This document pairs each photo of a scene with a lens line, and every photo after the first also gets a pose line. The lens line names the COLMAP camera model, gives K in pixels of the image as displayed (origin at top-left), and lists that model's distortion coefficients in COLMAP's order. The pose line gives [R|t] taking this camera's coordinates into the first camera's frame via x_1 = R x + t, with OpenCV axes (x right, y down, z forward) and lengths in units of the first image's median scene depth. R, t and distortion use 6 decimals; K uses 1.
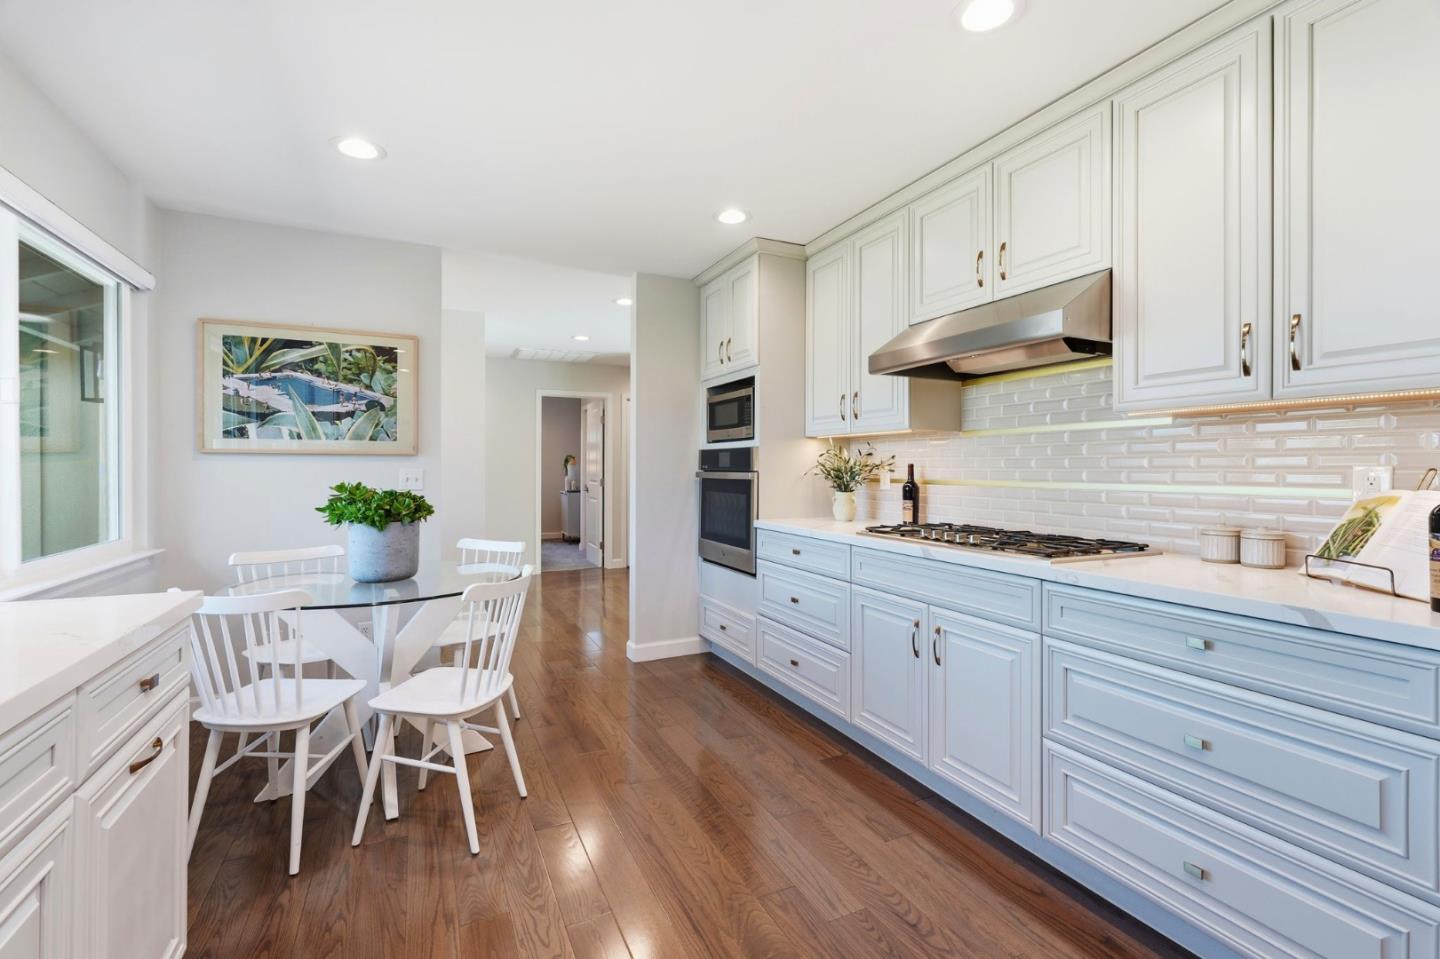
lens RADIAL K [[640.8, 0, 718.0], [0, 640.8, 469.8], [0, 0, 1]] dist [-0.000664, -0.000824]
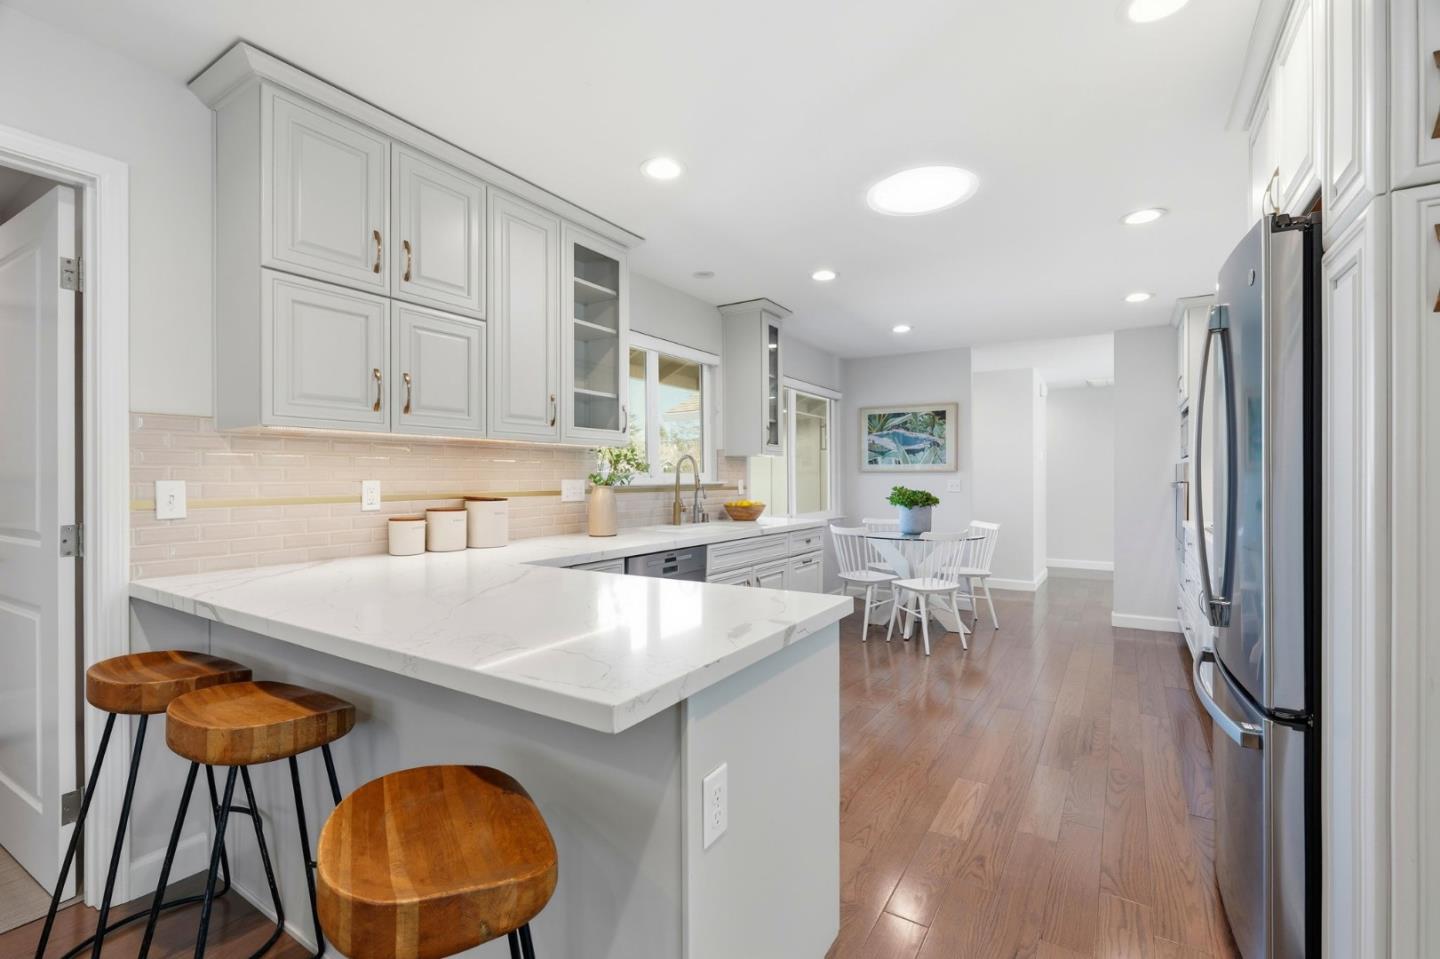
lens RADIAL K [[640.8, 0, 718.0], [0, 640.8, 469.8], [0, 0, 1]] dist [-0.000664, -0.000824]
pose [[0.531373, -0.009734, -0.847082, 0.698489], [-0.001983, 0.999917, -0.012734, -0.004766], [0.847135, 0.008447, 0.531310, -0.493781]]
